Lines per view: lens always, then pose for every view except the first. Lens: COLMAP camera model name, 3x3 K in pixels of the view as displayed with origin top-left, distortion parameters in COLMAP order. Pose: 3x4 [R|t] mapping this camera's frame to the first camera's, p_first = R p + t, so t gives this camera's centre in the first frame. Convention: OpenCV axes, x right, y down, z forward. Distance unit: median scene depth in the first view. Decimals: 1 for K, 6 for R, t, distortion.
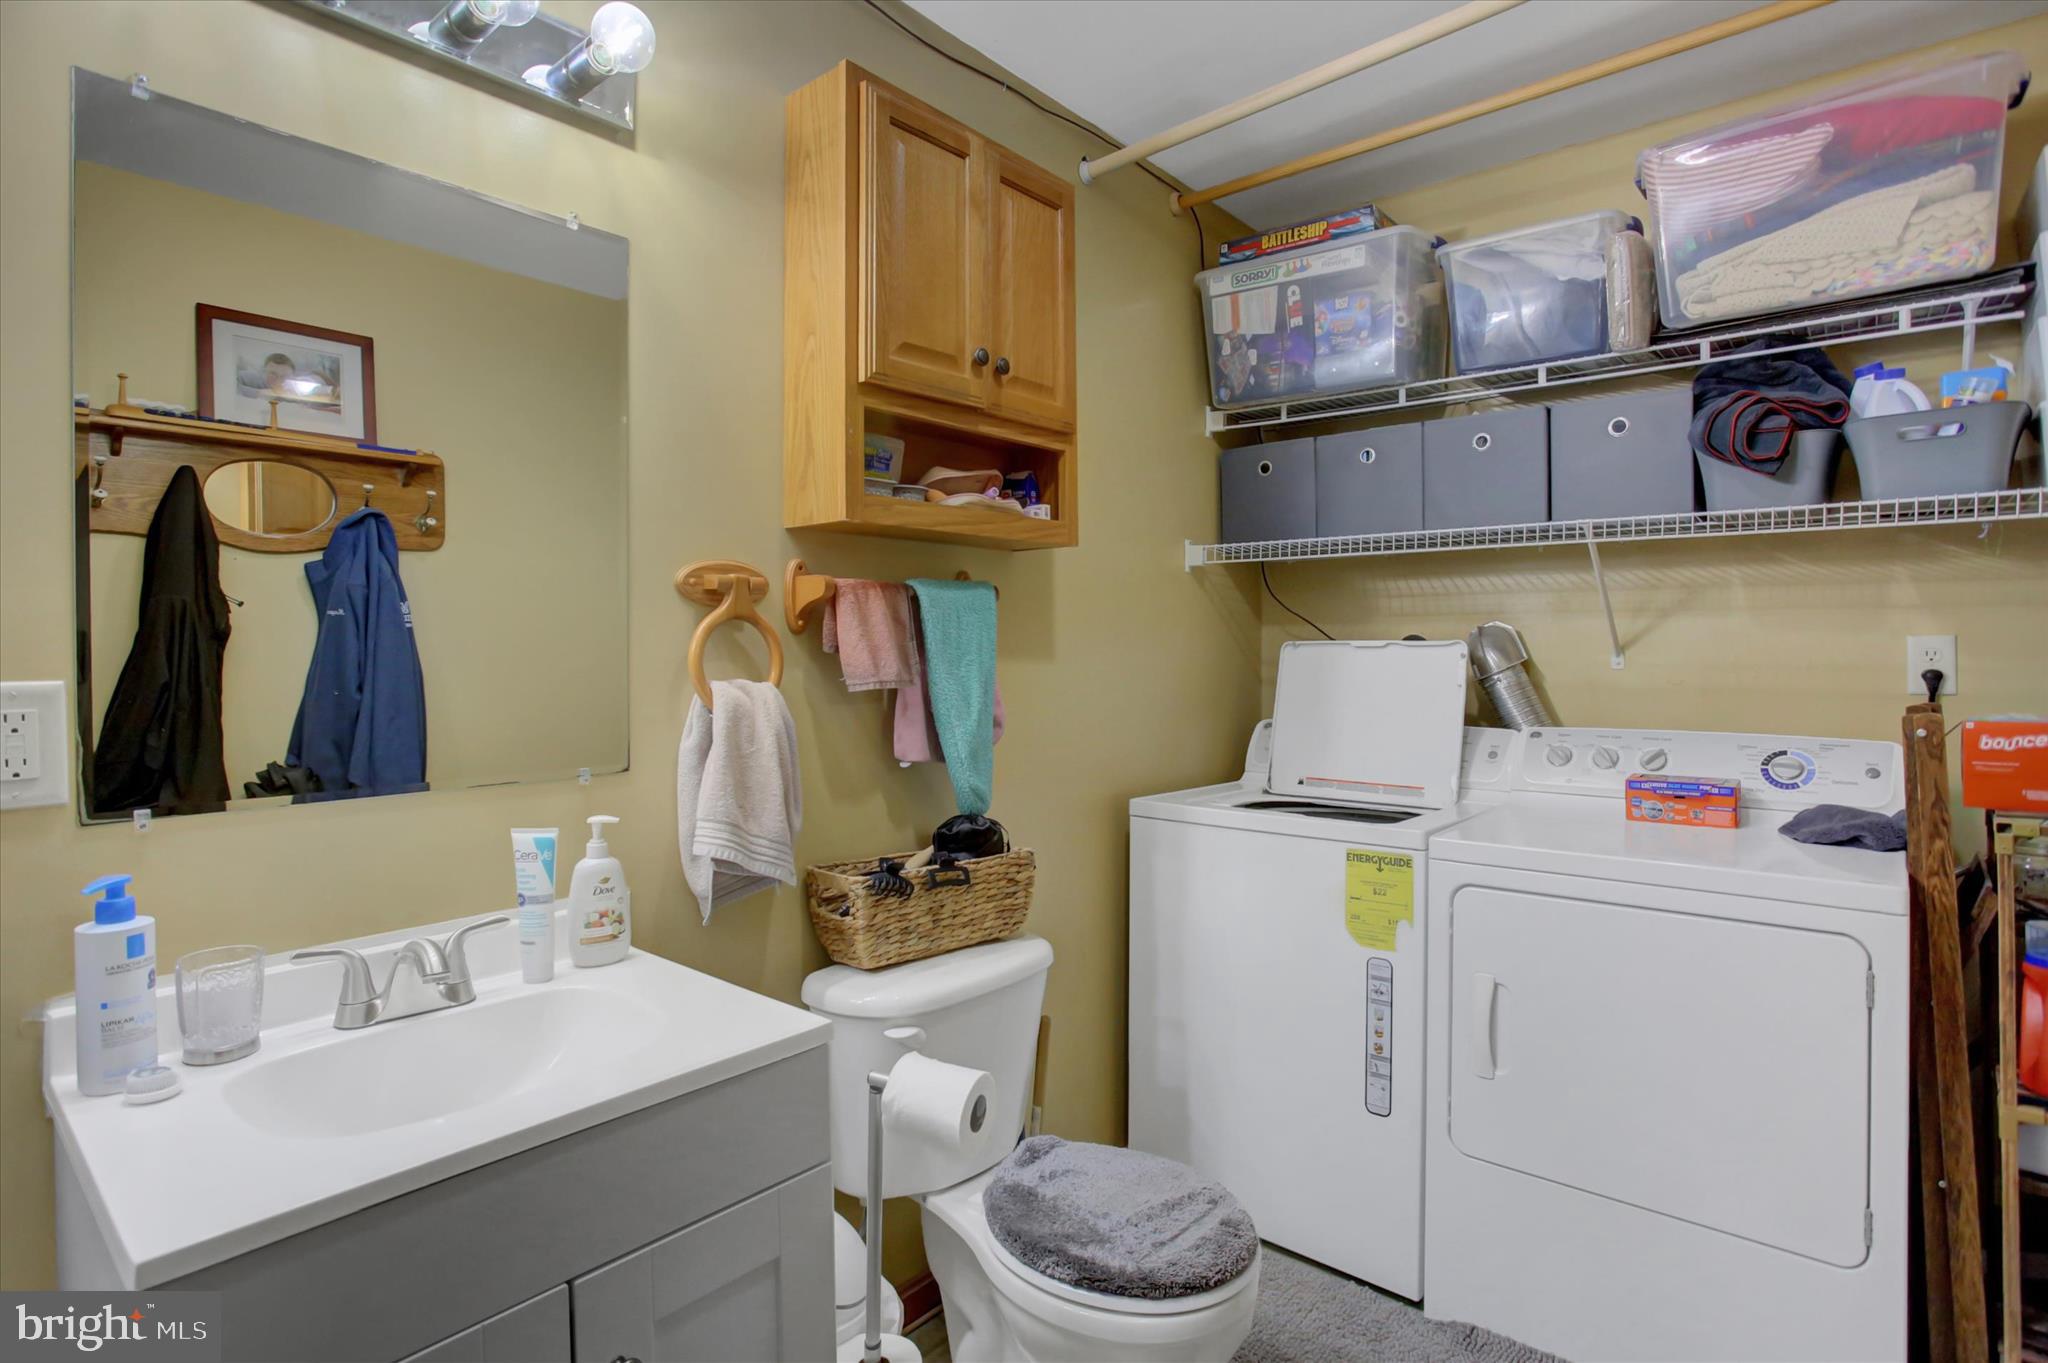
lens RADIAL K [[1036.6, 0, 1024.8], [0, 1036.6, 656.9], [0, 0, 1]] dist [-0.075874, 0.036330]
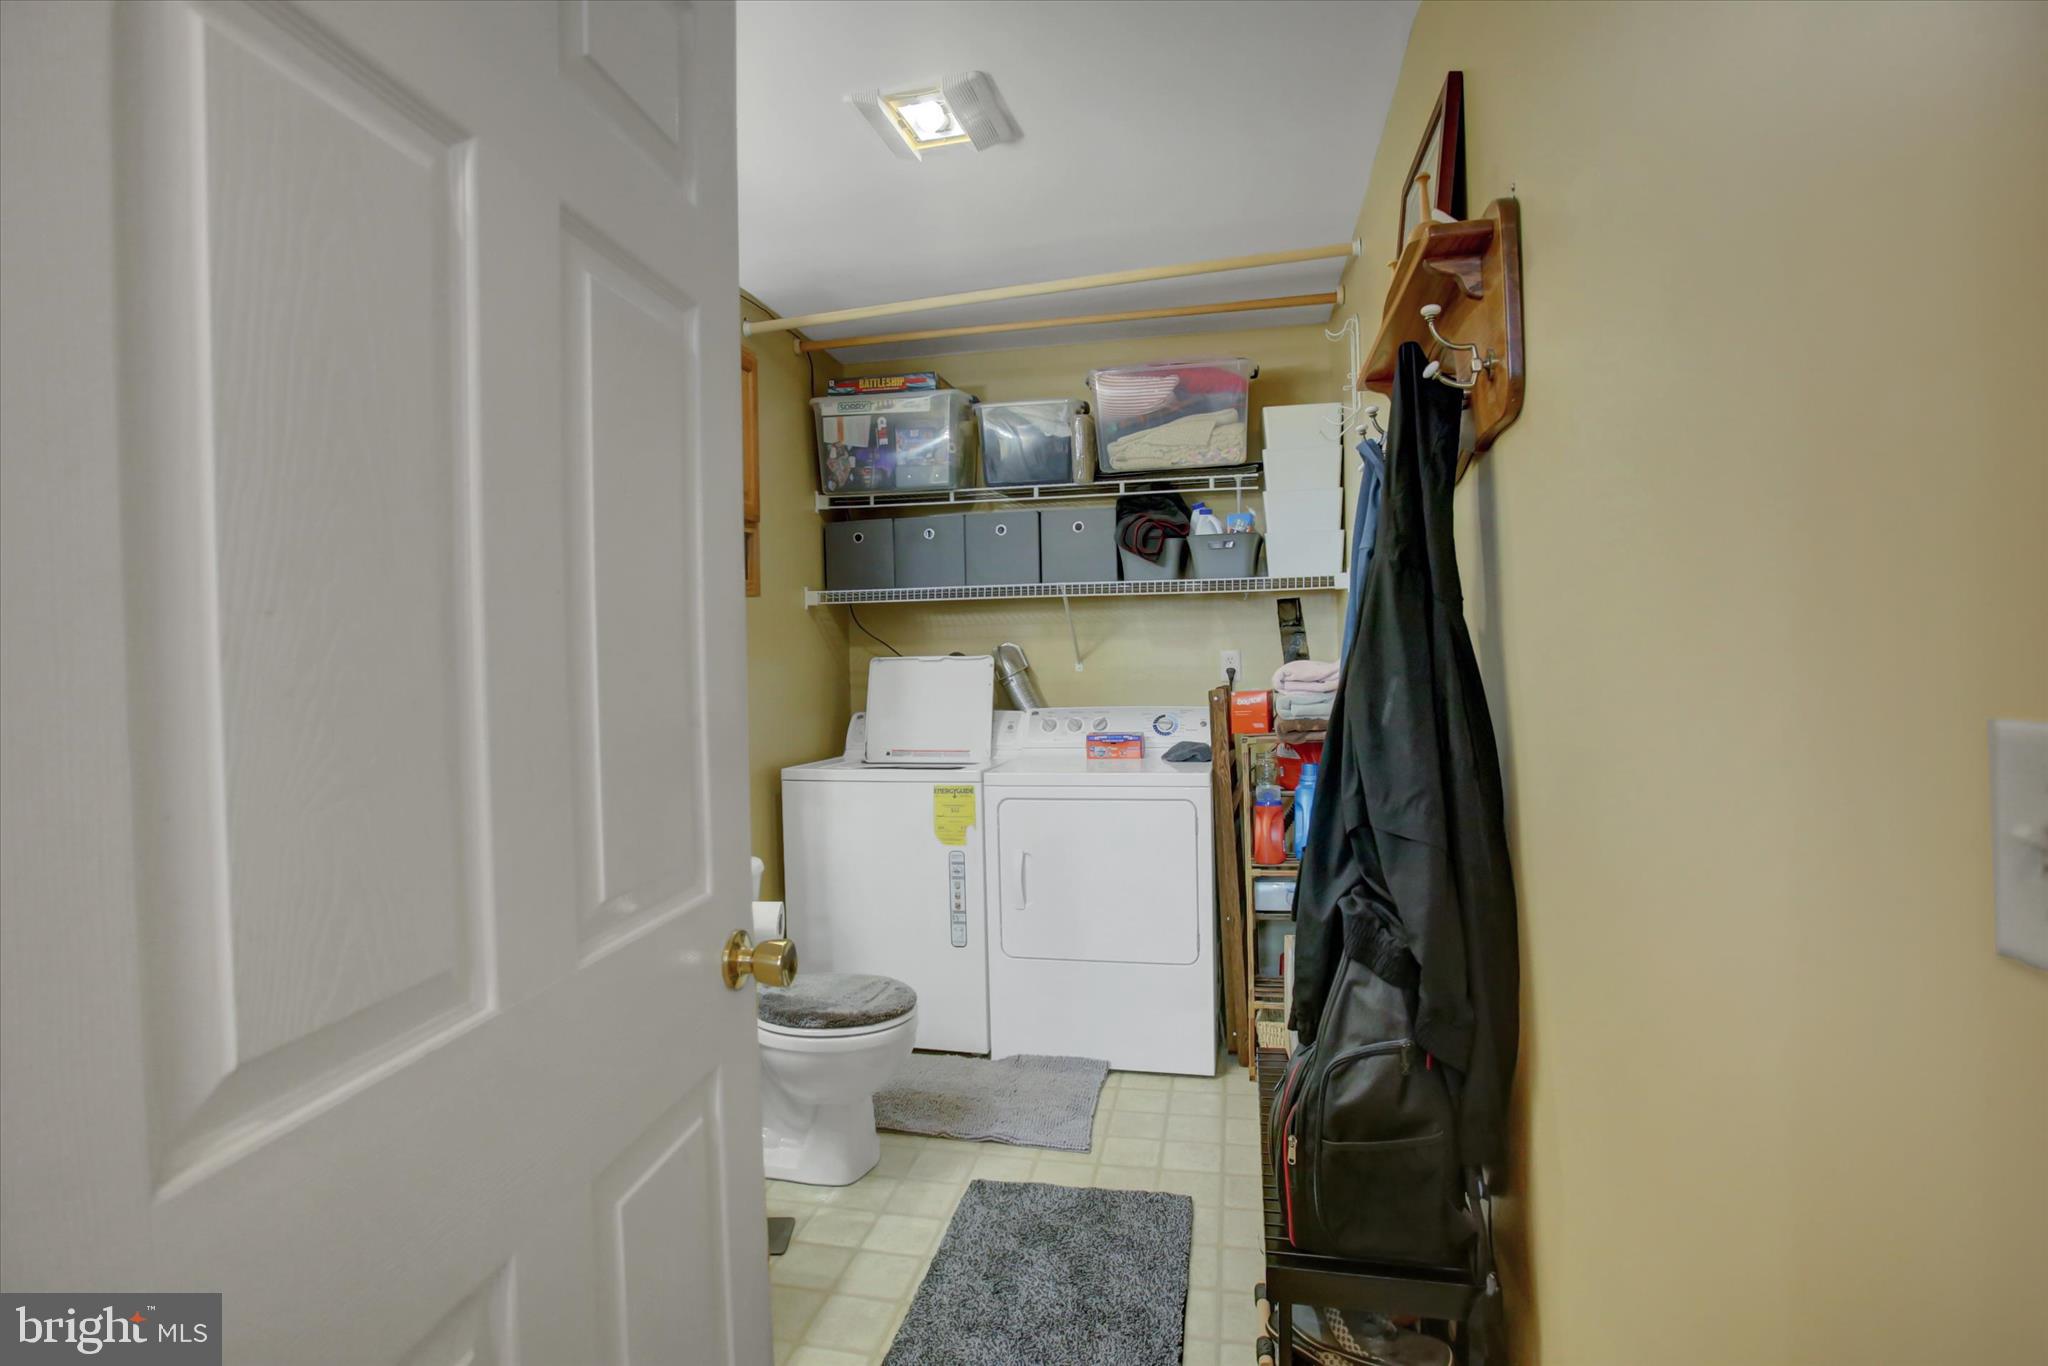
lens RADIAL K [[1164.9, 0, 993.3], [0, 1164.9, 670.0], [0, 0, 1]] dist [-0.063931, 0.036931]
pose [[0.892141, -0.019454, 0.451337, -0.420010], [0.020591, 0.999785, 0.002393, 0.001991], [-0.451287, 0.007159, 0.892350, -0.666777]]
